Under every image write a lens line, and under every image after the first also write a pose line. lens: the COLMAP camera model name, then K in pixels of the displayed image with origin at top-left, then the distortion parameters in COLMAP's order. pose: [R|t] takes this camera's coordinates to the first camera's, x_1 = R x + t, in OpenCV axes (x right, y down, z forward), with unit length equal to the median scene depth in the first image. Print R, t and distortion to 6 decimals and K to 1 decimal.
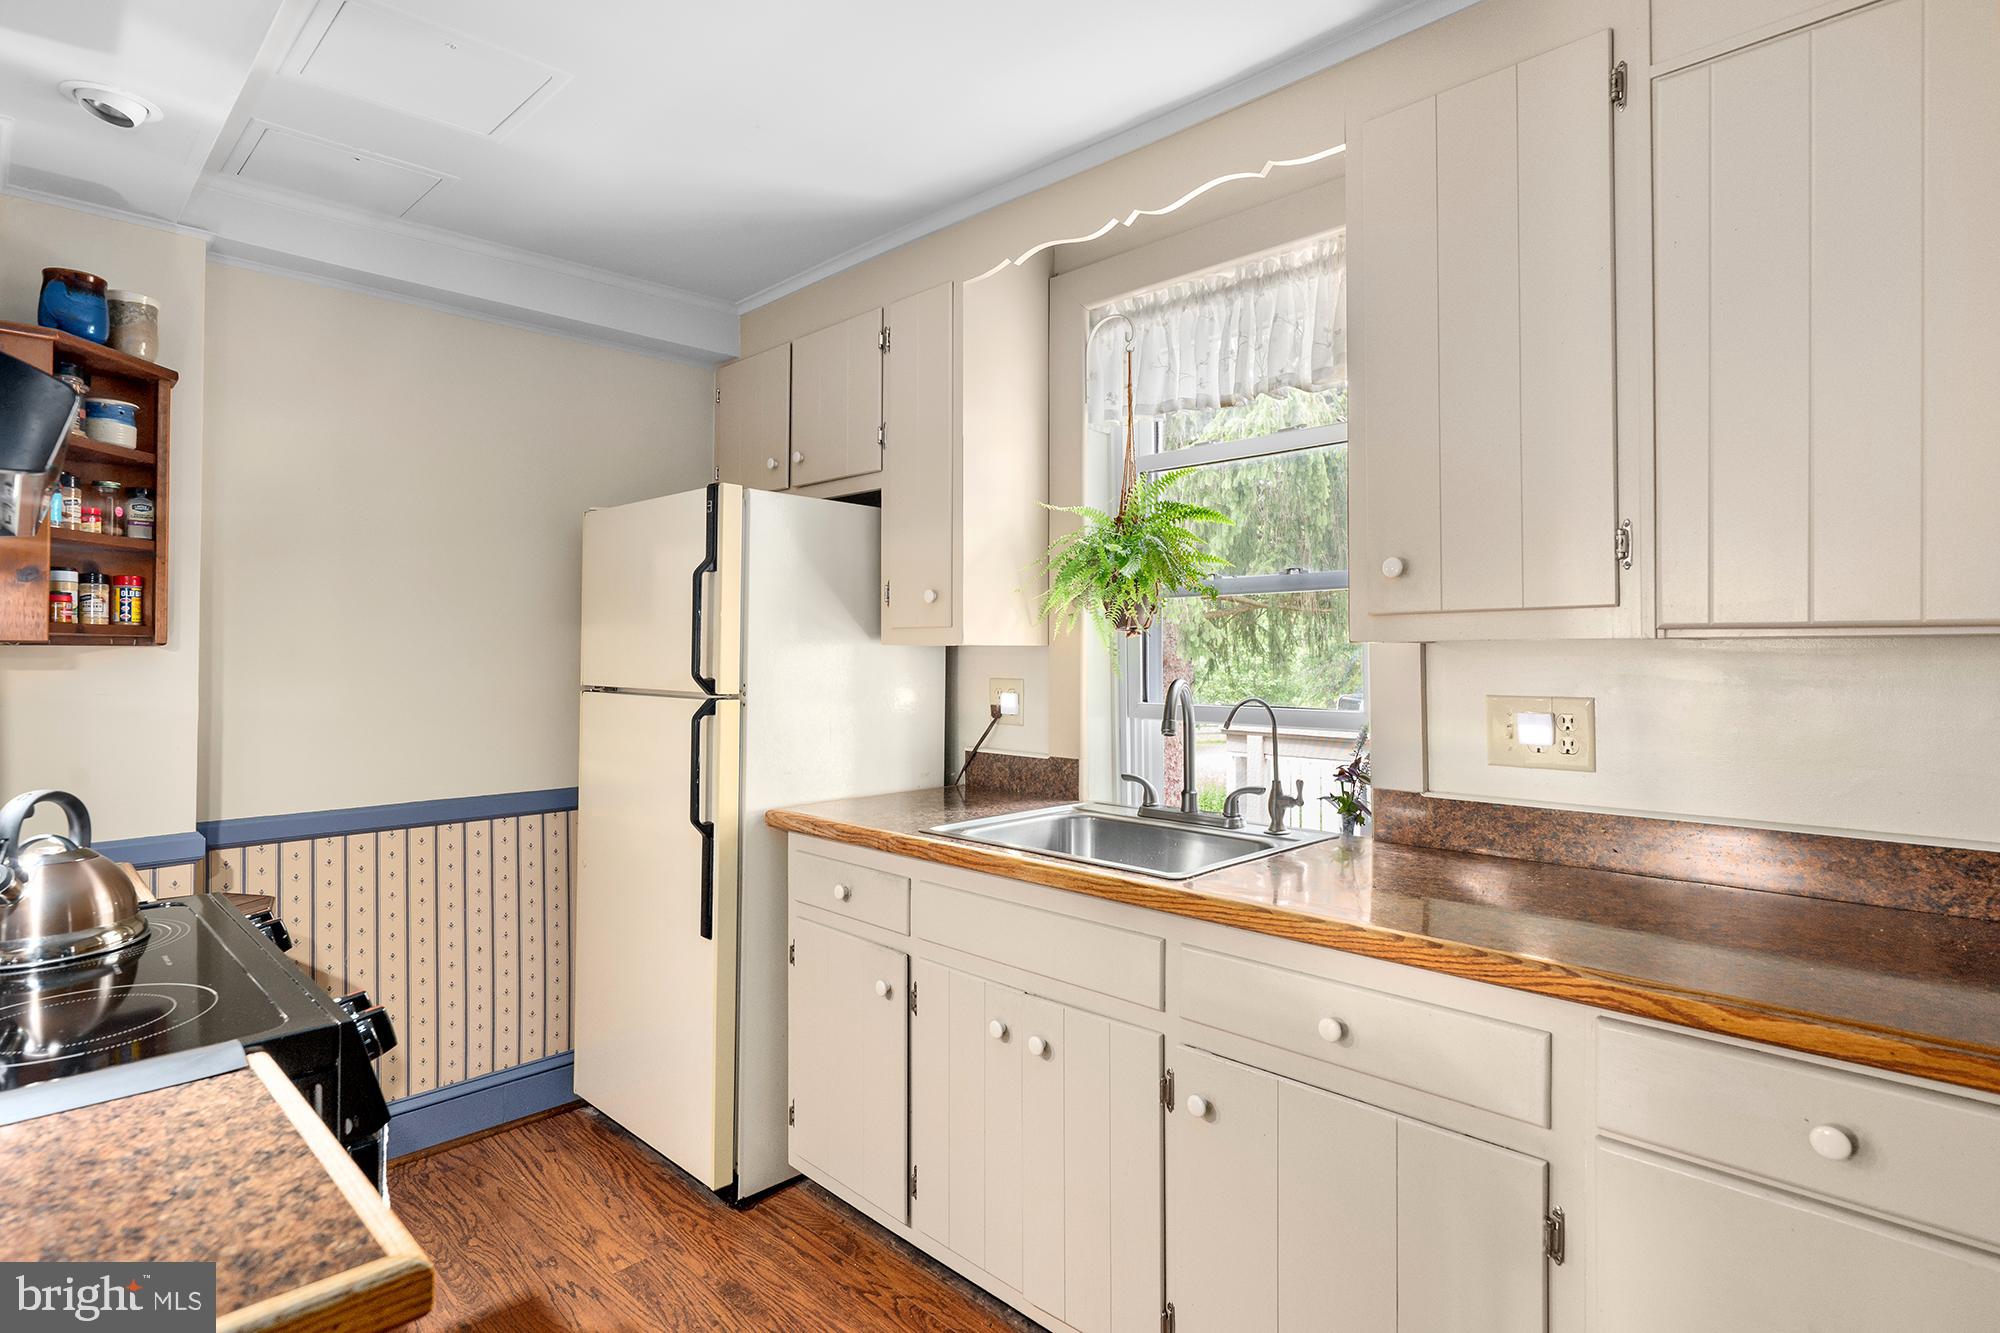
lens RADIAL K [[1025.3, 0, 995.6], [0, 1025.3, 645.9], [0, 0, 1]] dist [-0.004109, -0.000845]
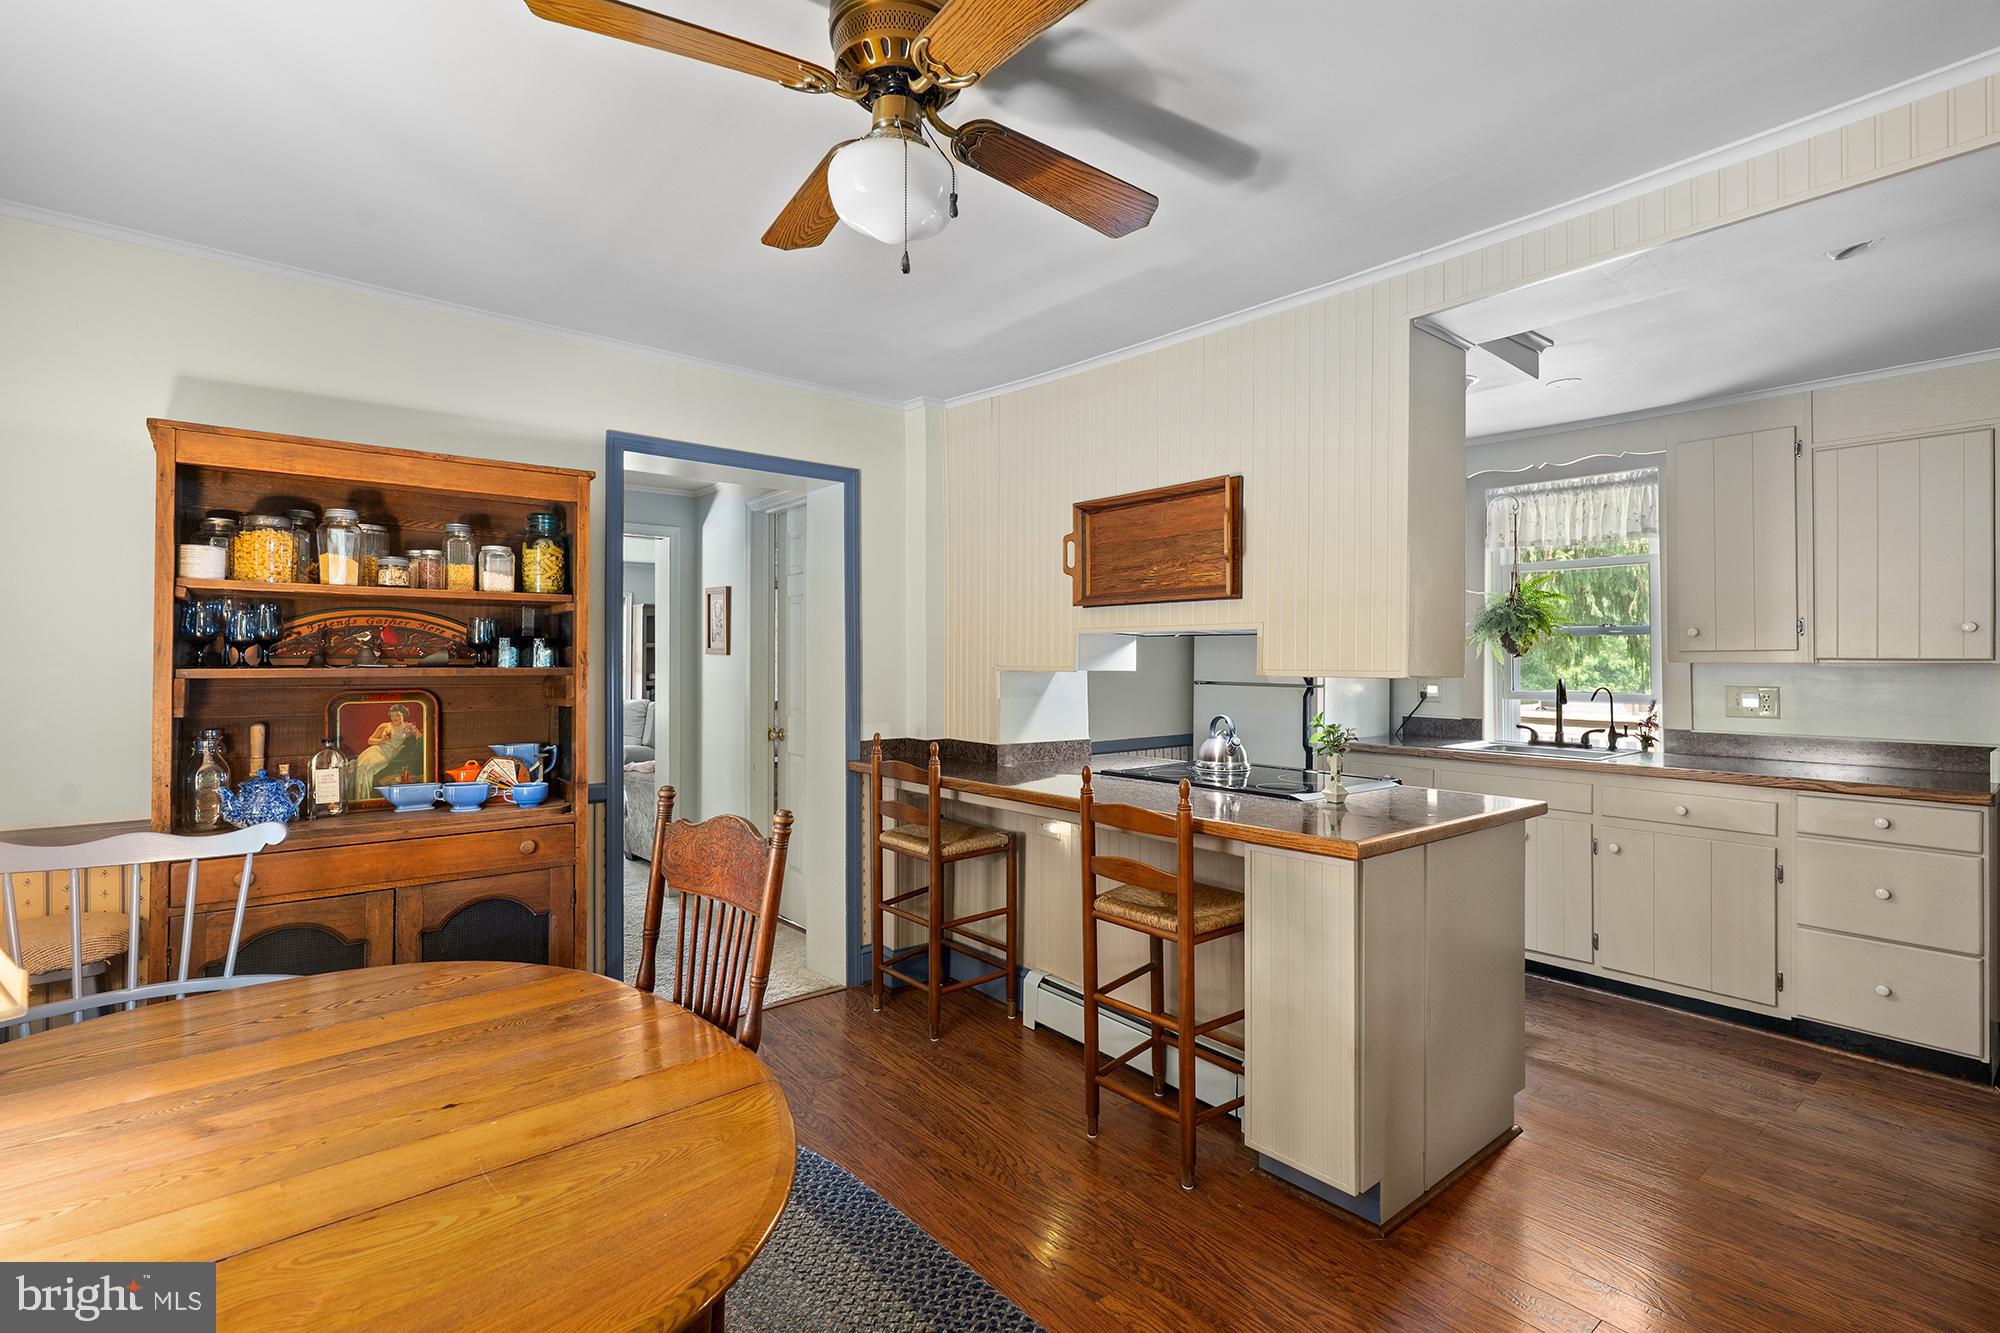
lens RADIAL K [[943.1, 0, 1001.7], [0, 943.1, 649.2], [0, 0, 1]] dist [0.001439, 0.000605]
pose [[0.995498, -0.000693, -0.094783, -0.780613], [0.000799, 0.999999, 0.001084, -0.030875], [0.094782, -0.001155, 0.995497, -1.046903]]
